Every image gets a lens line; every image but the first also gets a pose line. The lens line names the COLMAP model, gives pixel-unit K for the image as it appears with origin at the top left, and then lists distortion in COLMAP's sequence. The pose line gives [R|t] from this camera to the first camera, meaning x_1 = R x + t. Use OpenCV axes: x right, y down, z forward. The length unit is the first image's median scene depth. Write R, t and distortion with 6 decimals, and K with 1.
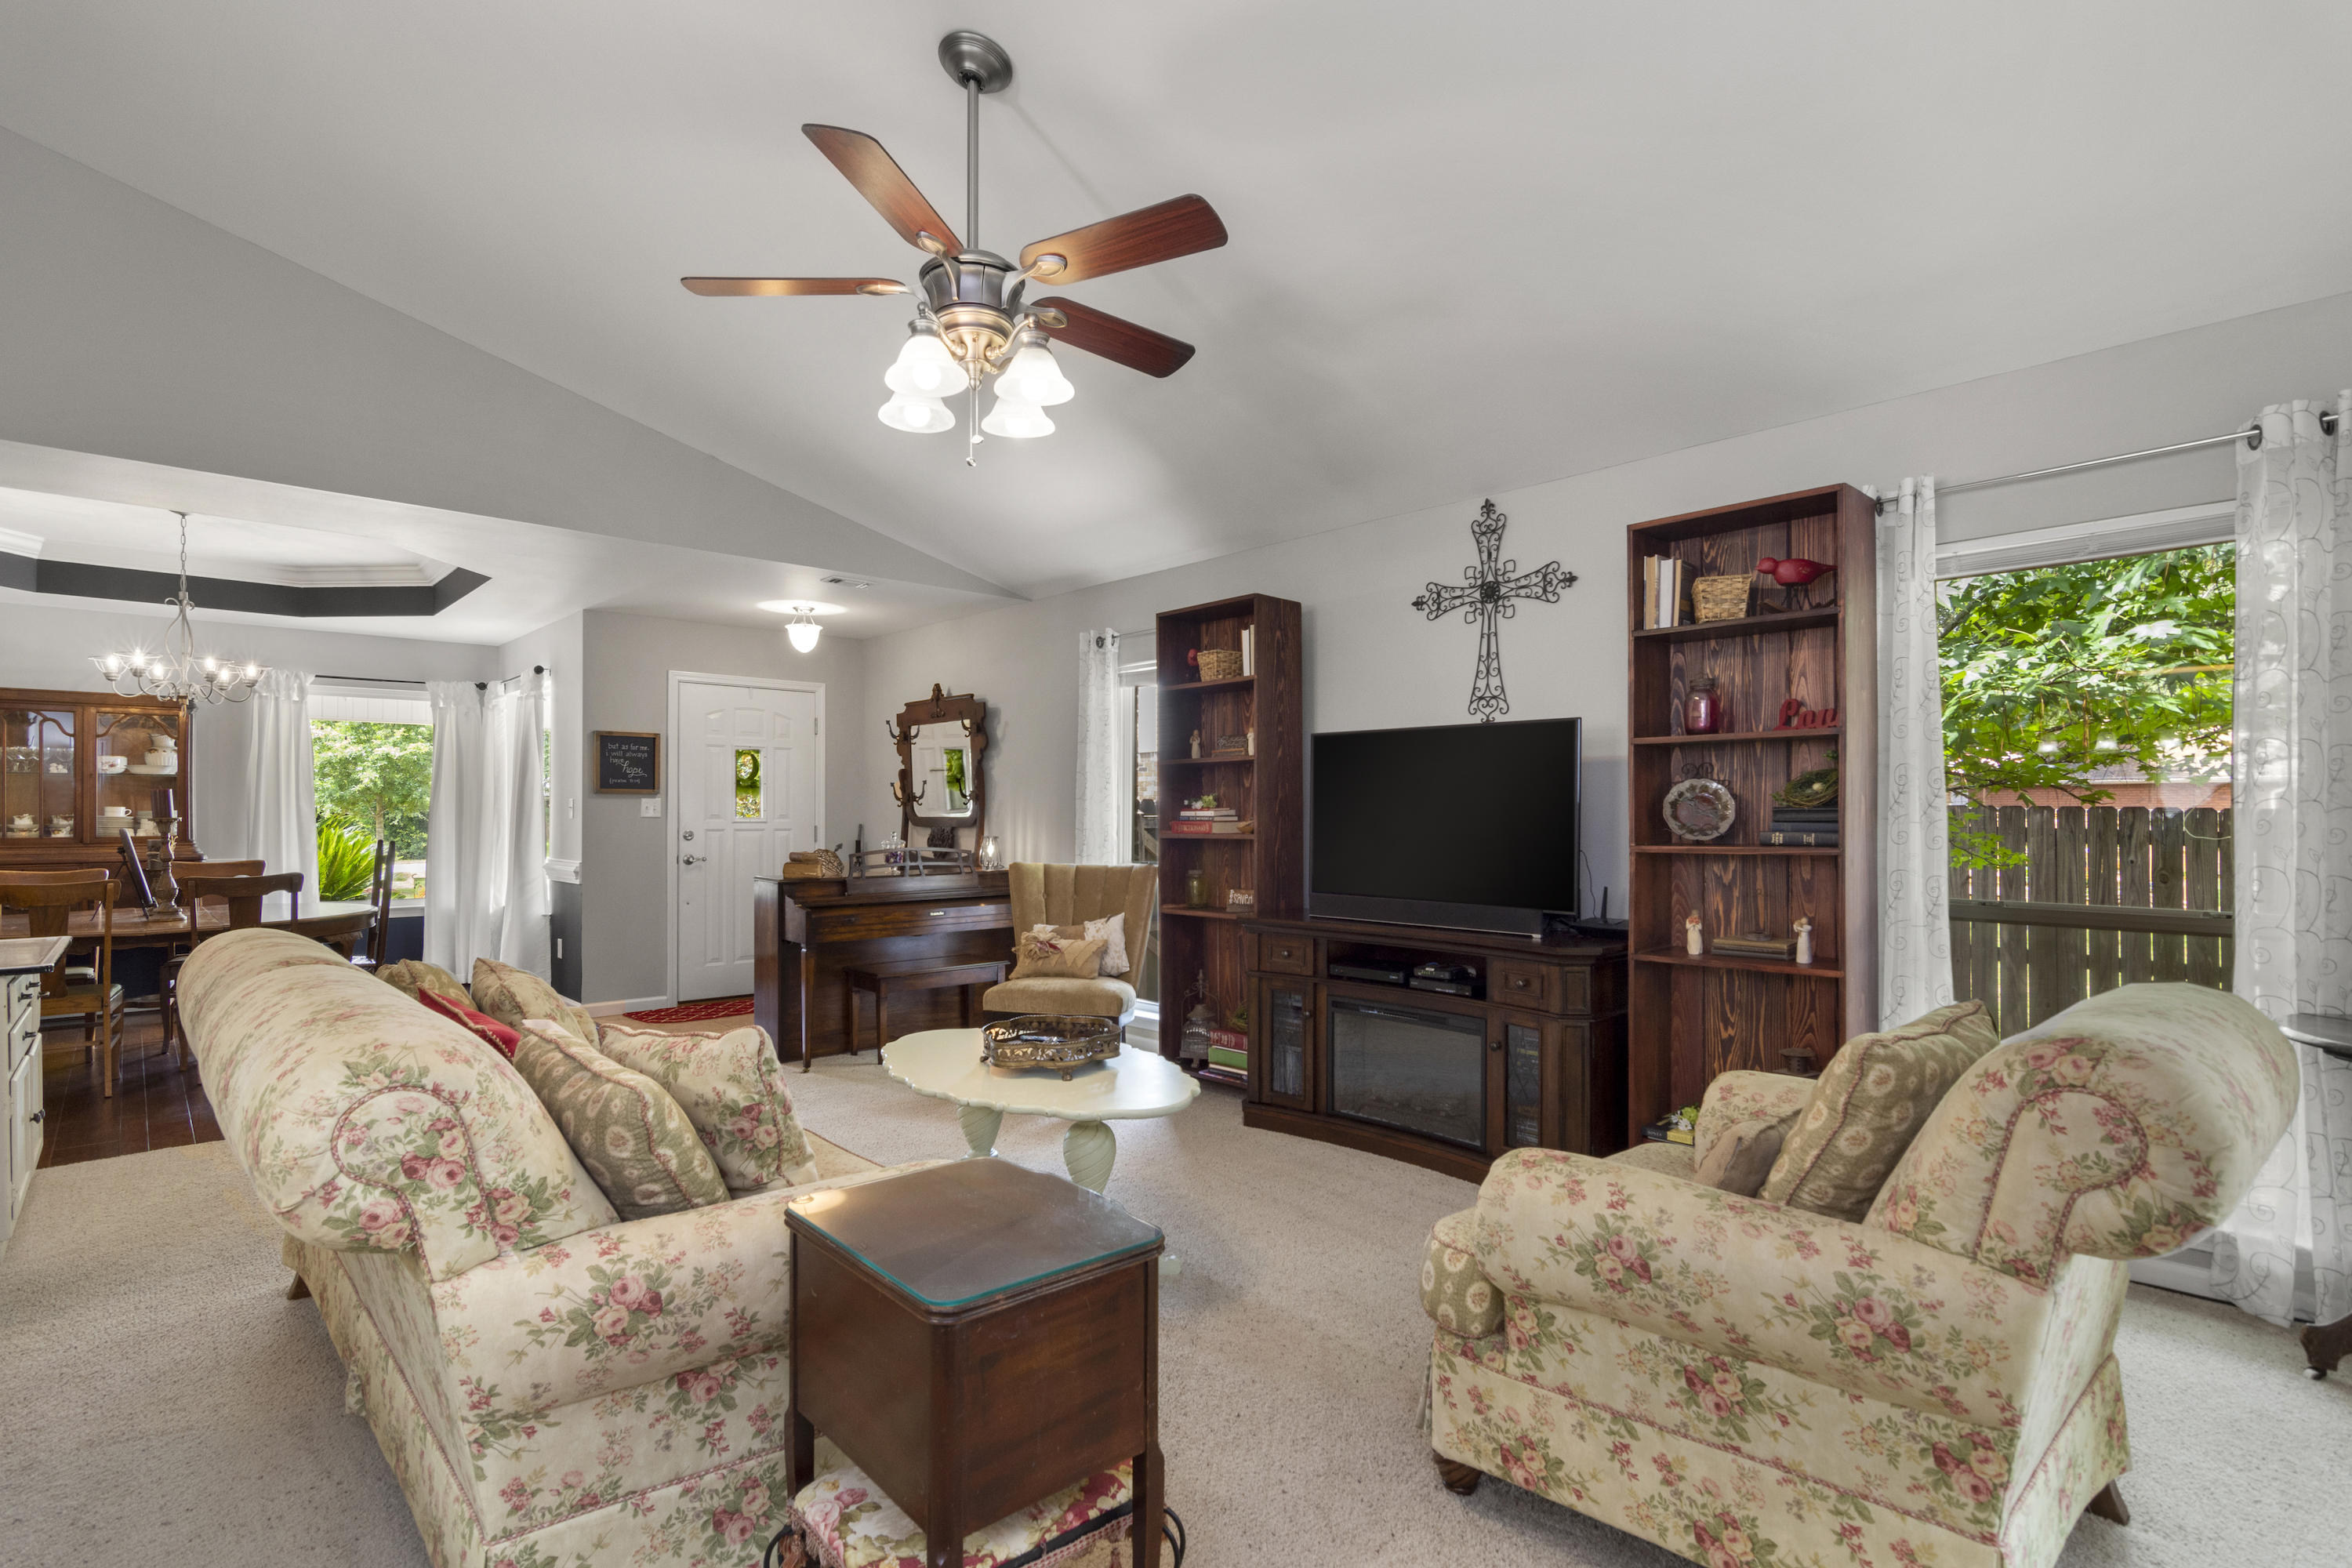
lens RADIAL K [[1125.2, 0, 1155.6], [0, 1125.2, 803.2], [0, 0, 1]] dist [-0.006399, 0.003656]
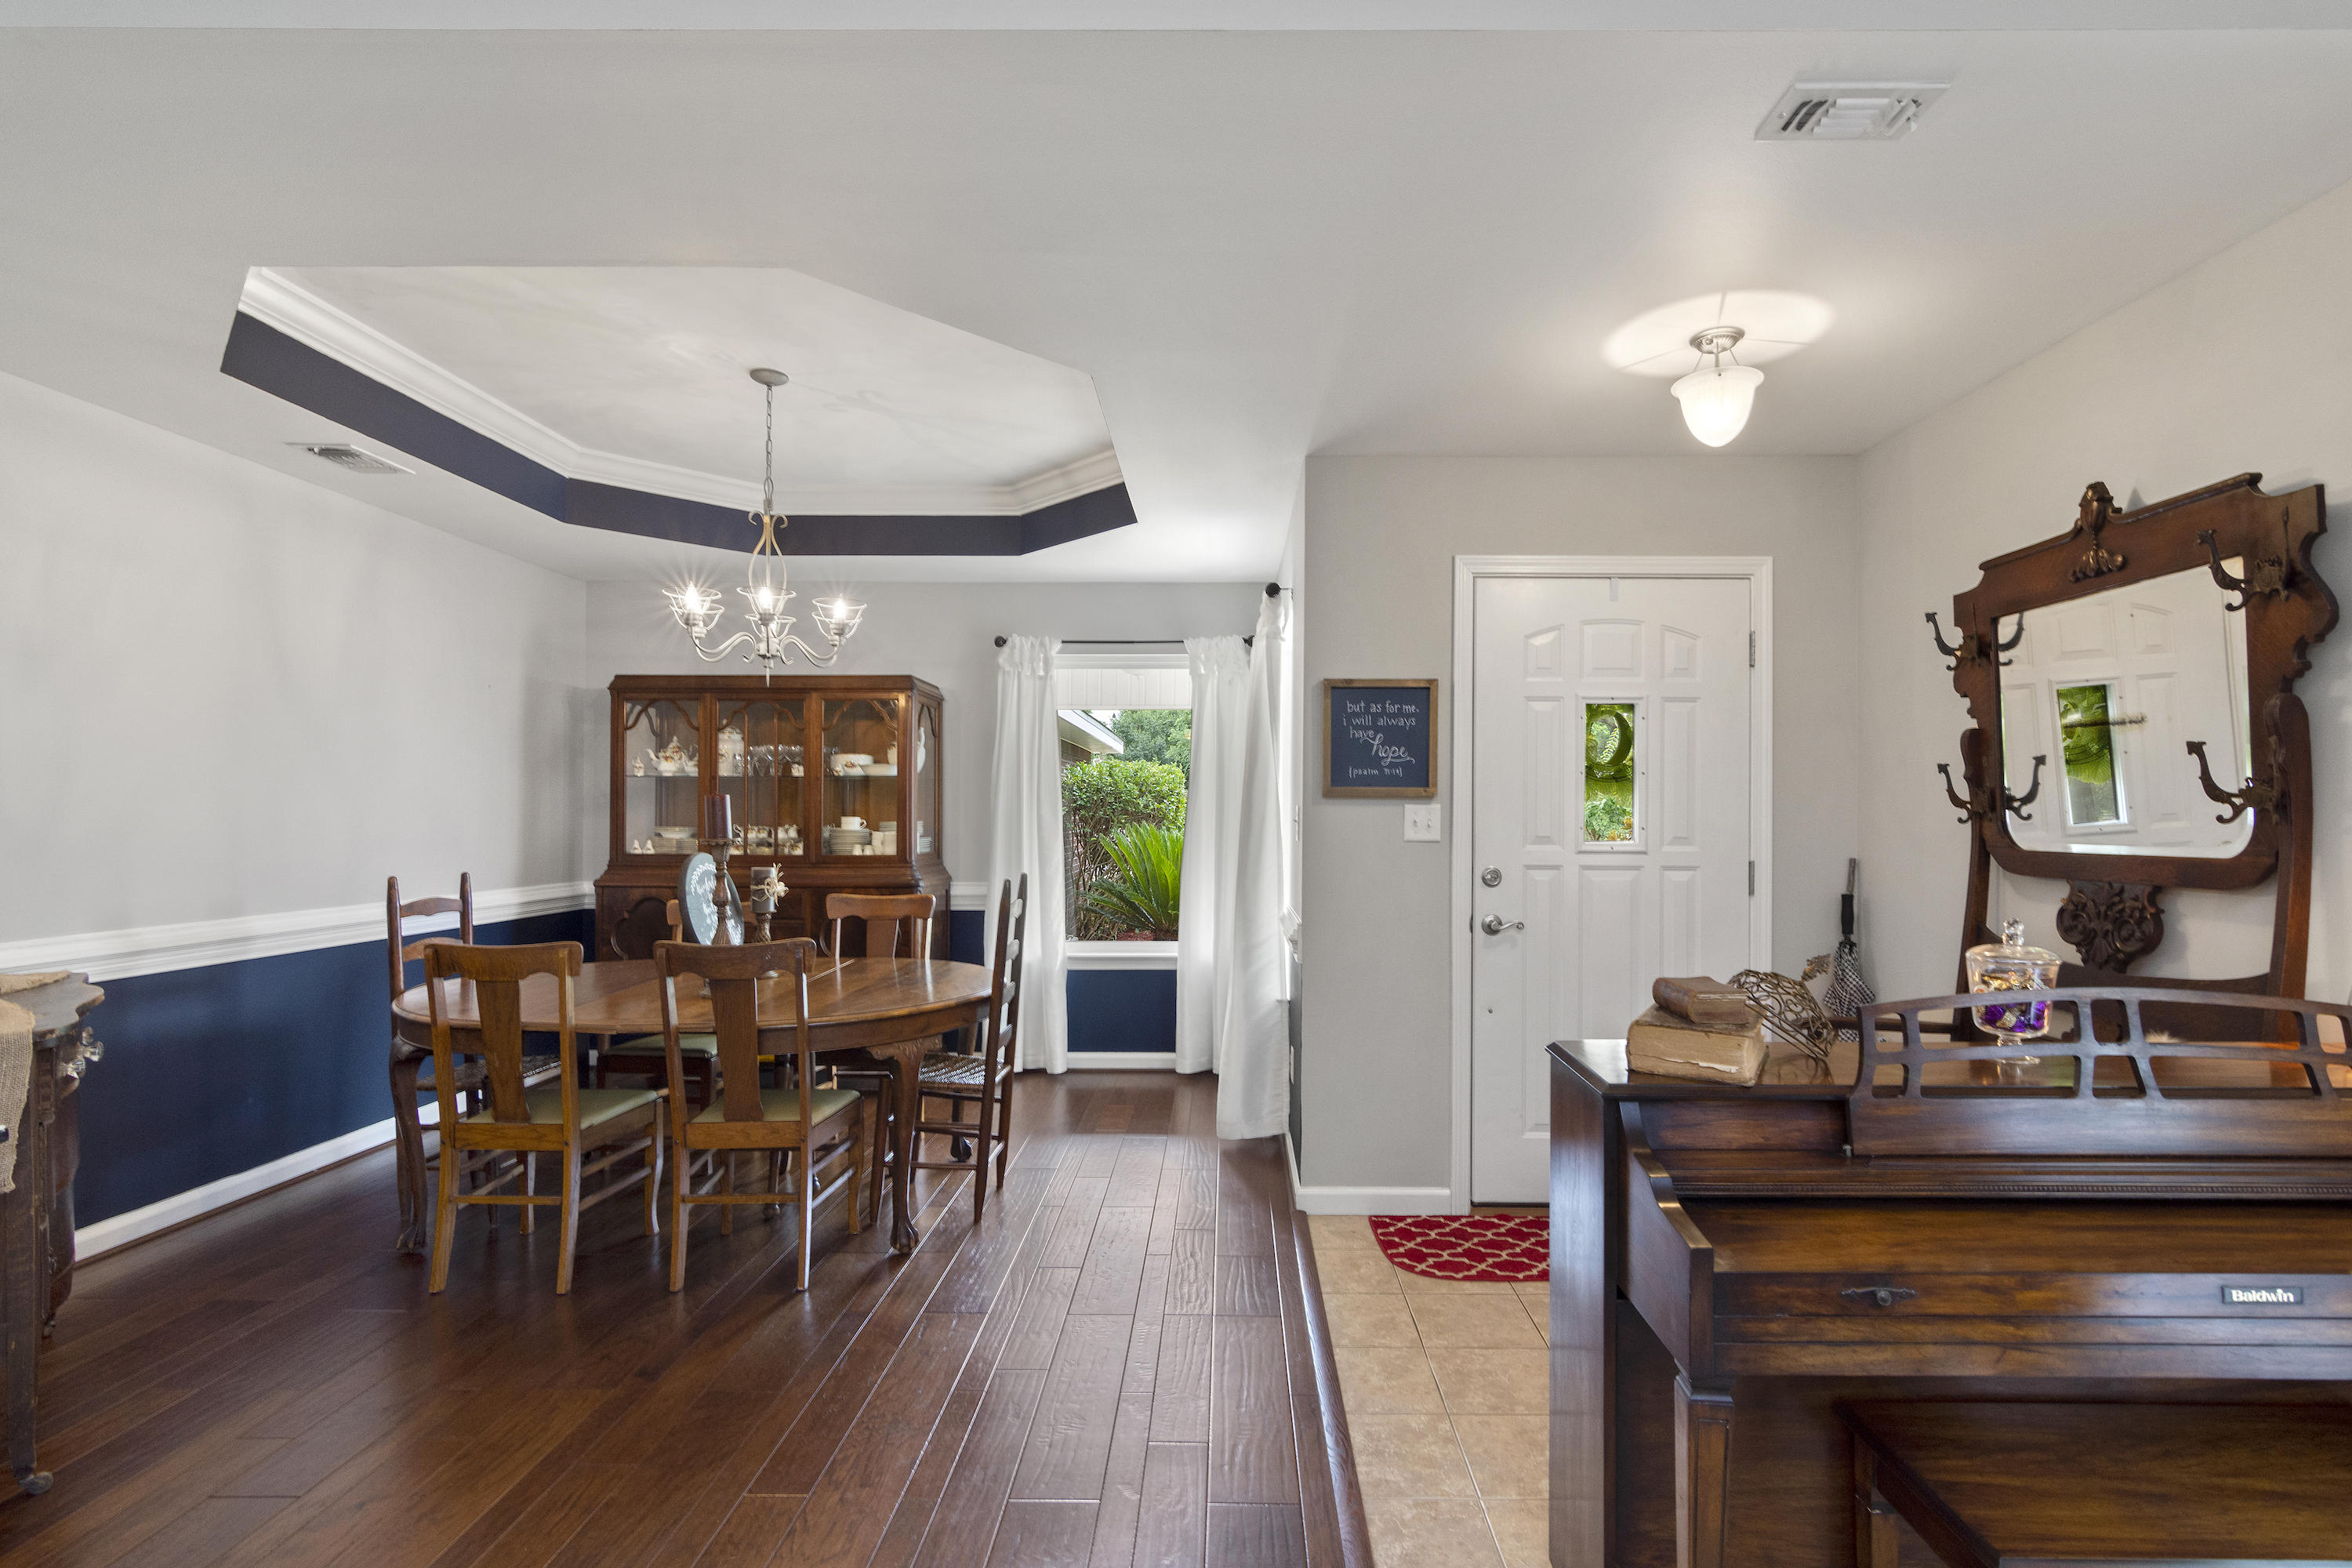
lens RADIAL K [[1125.2, 0, 1294.2], [0, 1125.2, 818.4], [0, 0, 1]] dist [-0.006399, 0.003656]
pose [[0.771595, 0.004320, -0.636100, -0.228892], [0.004605, 0.999913, 0.012376, -0.006748], [0.636098, -0.012478, 0.771508, 0.783615]]
